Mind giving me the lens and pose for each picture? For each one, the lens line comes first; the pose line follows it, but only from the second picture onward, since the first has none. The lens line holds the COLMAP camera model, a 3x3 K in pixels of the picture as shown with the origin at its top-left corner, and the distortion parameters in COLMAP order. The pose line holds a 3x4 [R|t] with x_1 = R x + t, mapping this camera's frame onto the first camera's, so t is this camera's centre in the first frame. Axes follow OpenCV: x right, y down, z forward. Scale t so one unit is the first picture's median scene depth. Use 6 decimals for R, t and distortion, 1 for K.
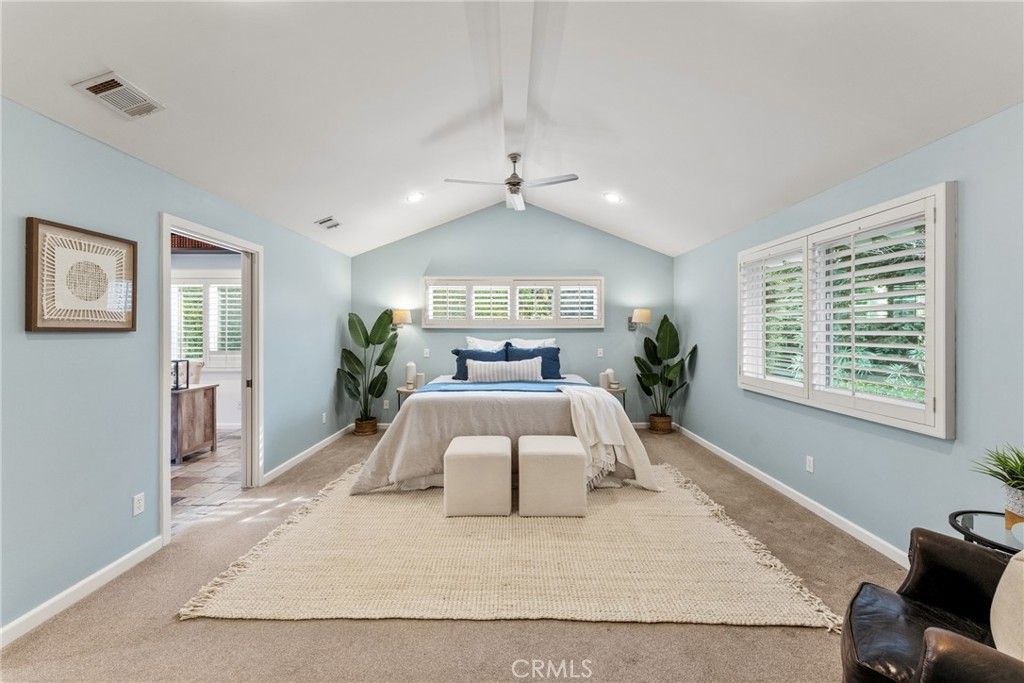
lens RADIAL K [[410.7, 0, 512.0], [0, 410.7, 341.5], [0, 0, 1]] dist [-0.001379, -0.000363]
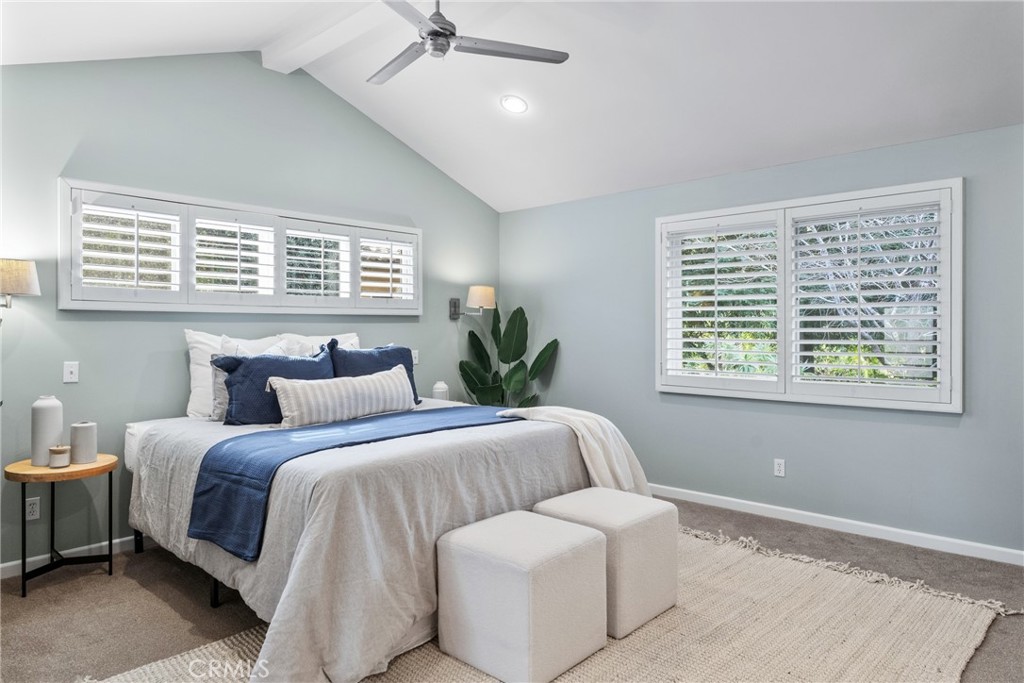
lens RADIAL K [[645.9, 0, 512.0], [0, 645.9, 341.5], [0, 0, 1]] dist [0.002564, 0.000652]
pose [[0.679544, -0.015523, 0.733470, -0.455739], [0.021776, 0.999762, 0.000985, 0.008826], [-0.733311, 0.015303, 0.679721, 0.316151]]
